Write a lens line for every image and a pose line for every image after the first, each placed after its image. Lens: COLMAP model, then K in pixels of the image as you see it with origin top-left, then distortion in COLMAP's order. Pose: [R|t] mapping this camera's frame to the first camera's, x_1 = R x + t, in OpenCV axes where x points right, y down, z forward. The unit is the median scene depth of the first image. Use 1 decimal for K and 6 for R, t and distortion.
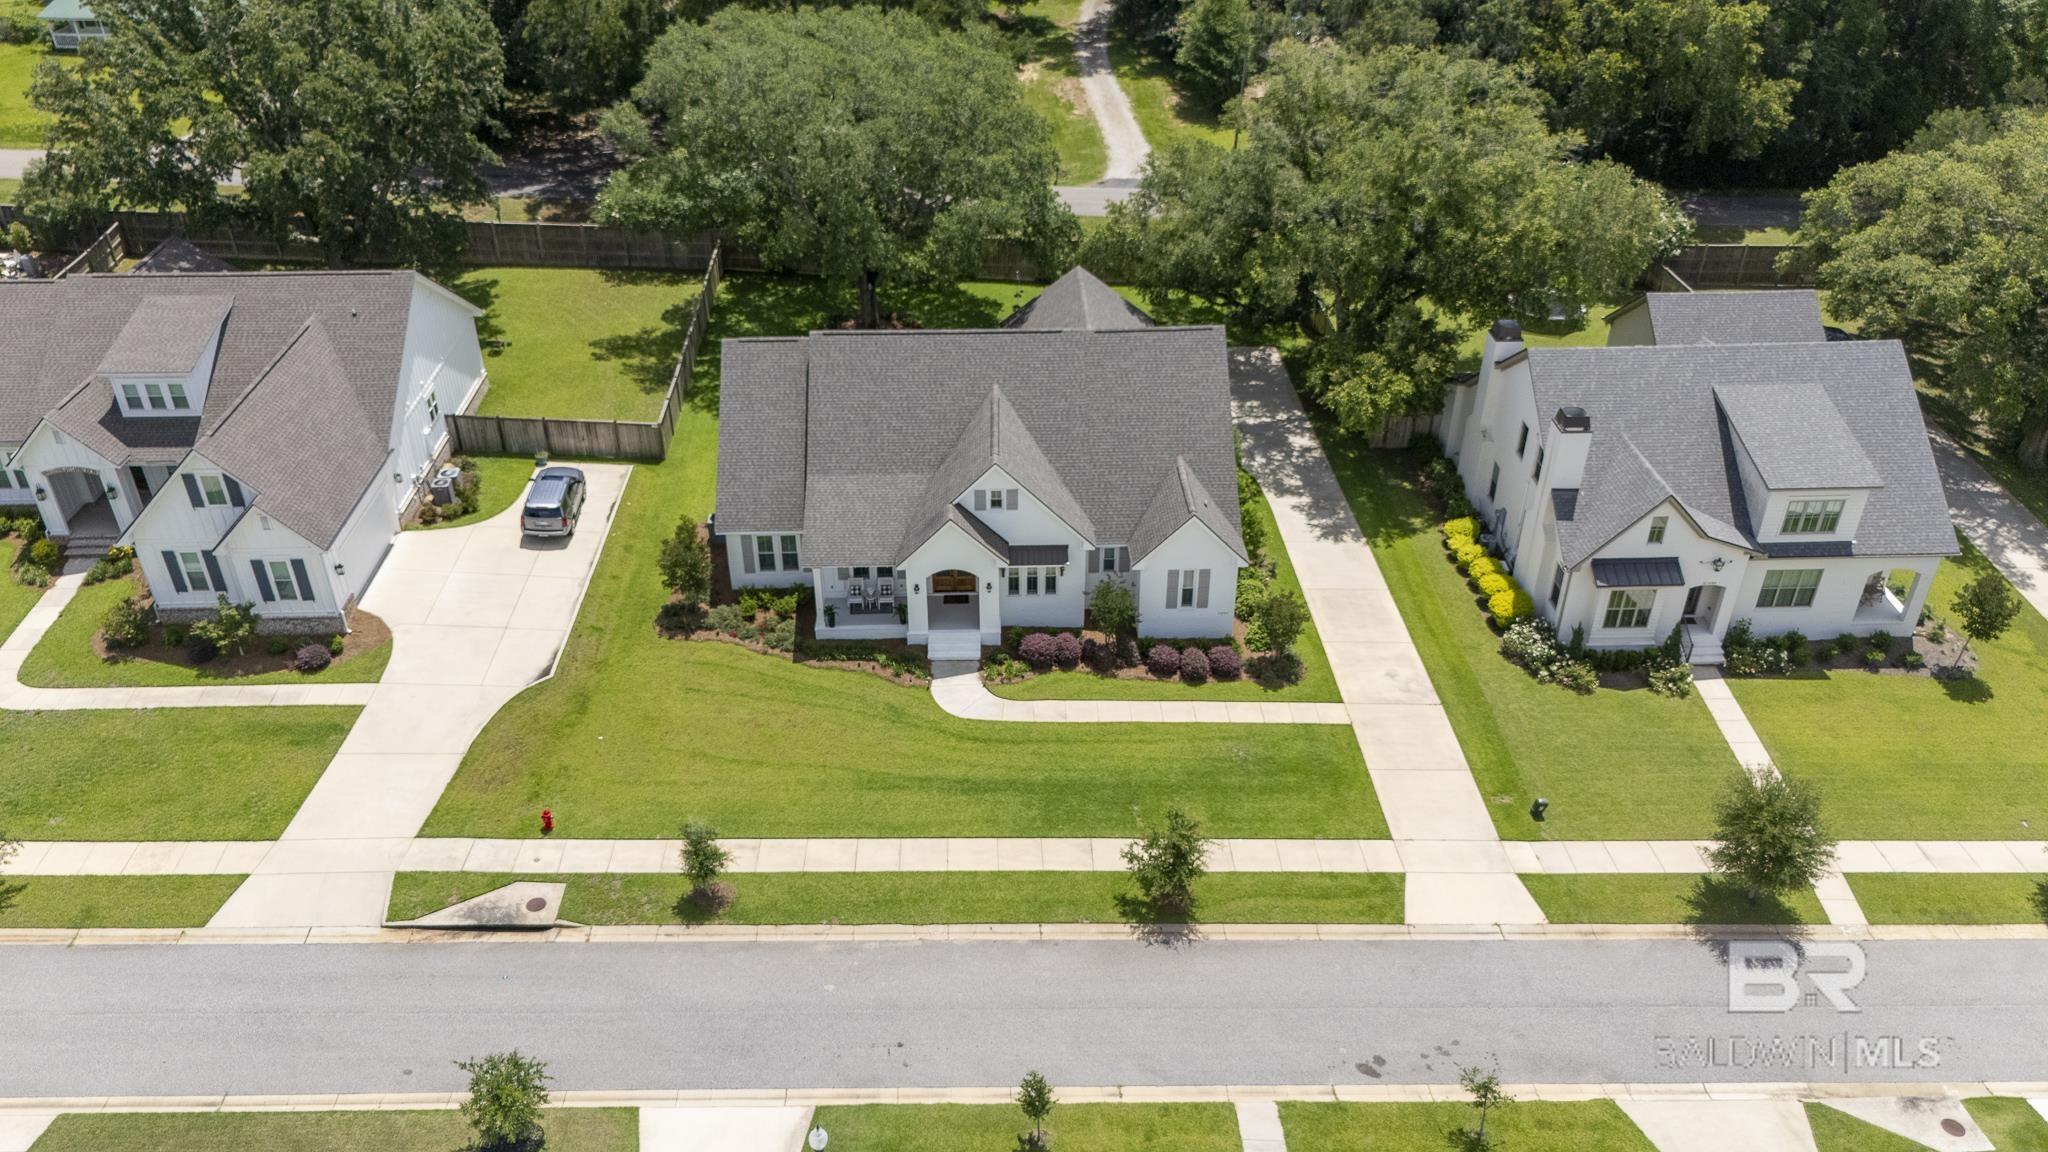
lens RADIAL K [[1516.7, 0, 1022.8], [0, 1516.7, 564.6], [0, 0, 1]] dist [0.047633, -0.034518]
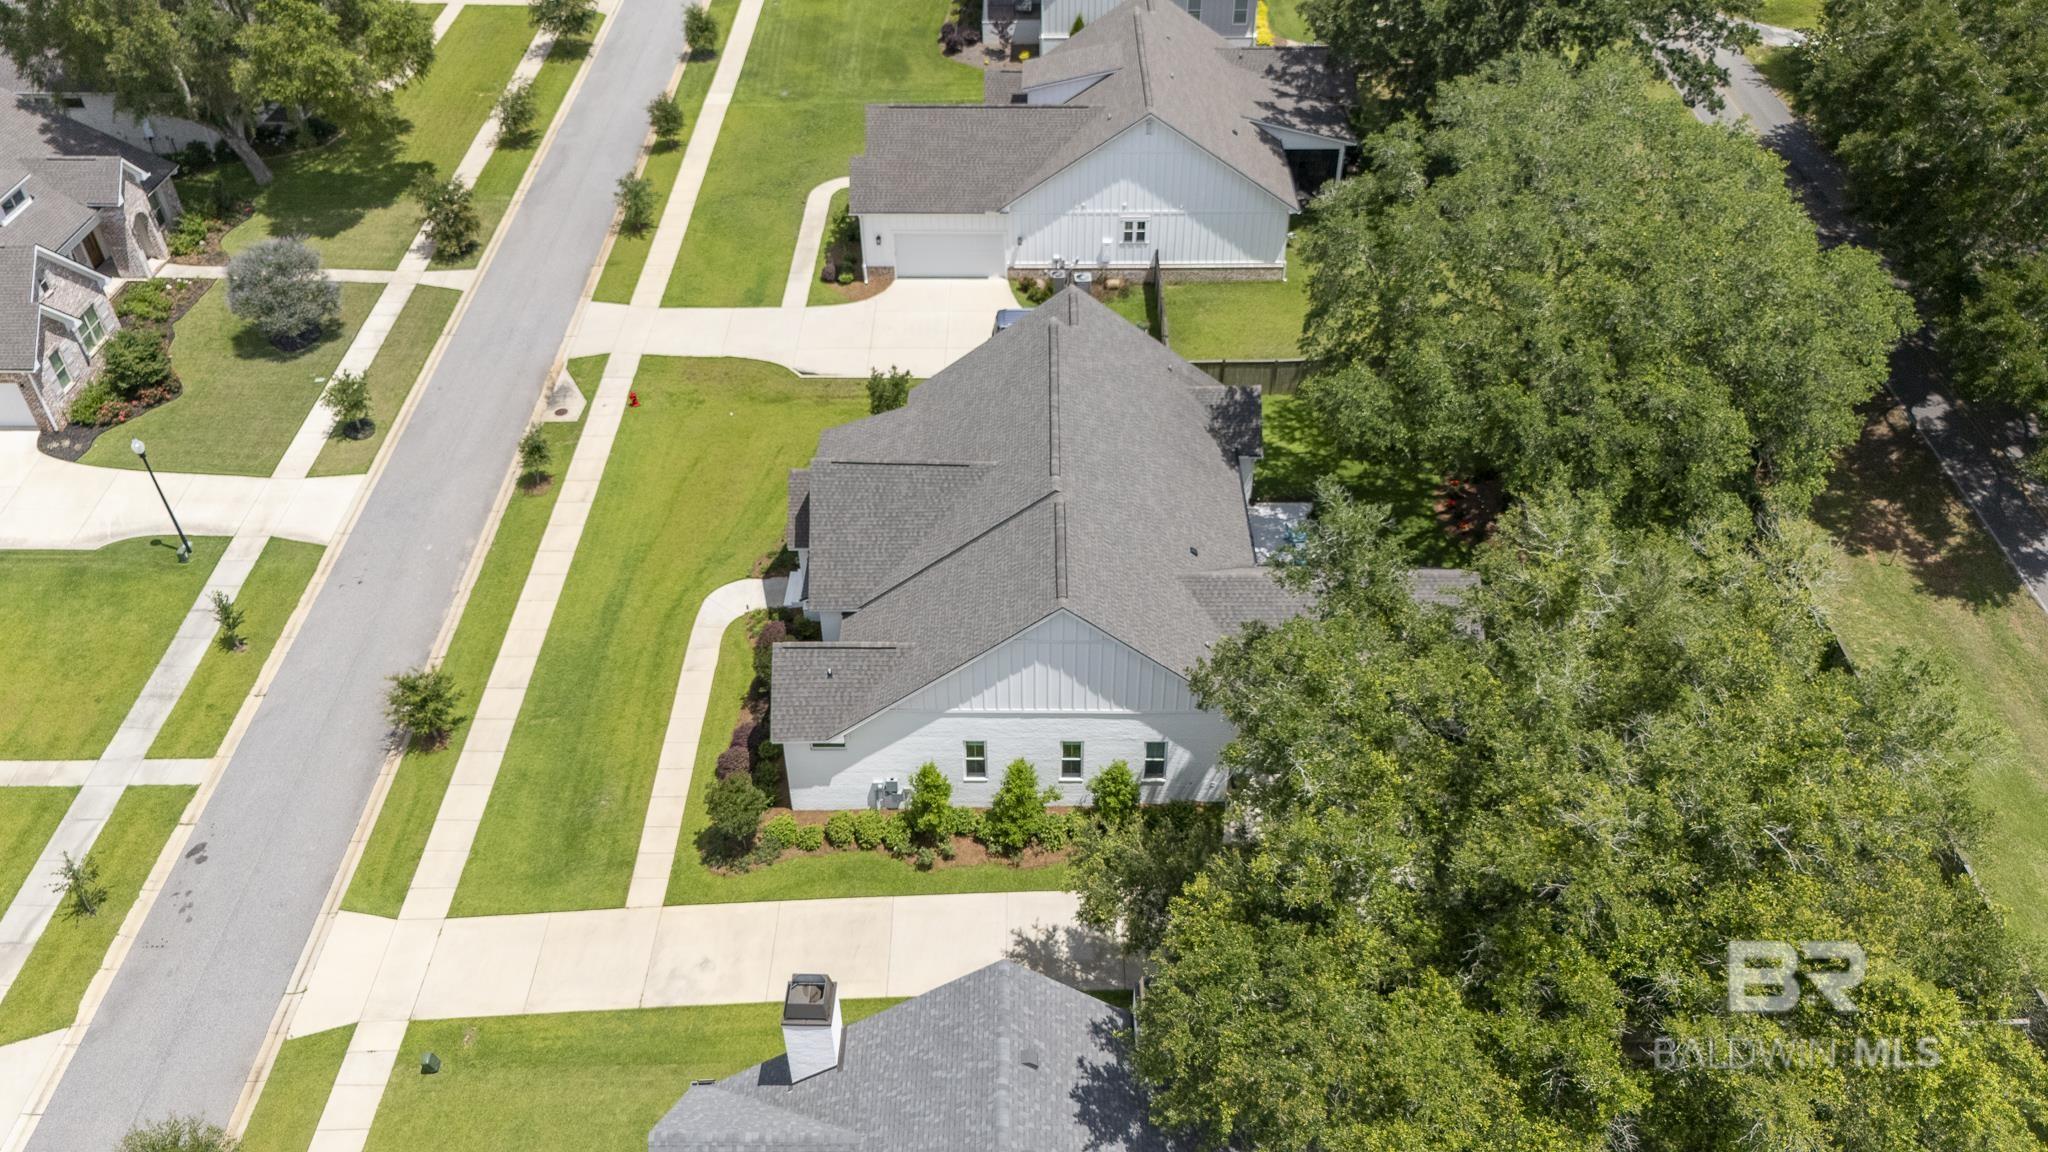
lens RADIAL K [[1492.2, 0, 1029.2], [0, 1492.2, 584.1], [0, 0, 1]] dist [0.058129, -0.064386]
pose [[-0.041619, 0.644470, -0.763496, 0.728327], [-0.534315, 0.631352, 0.562052, -0.605401], [0.844260, 0.431340, 0.318074, 0.826118]]
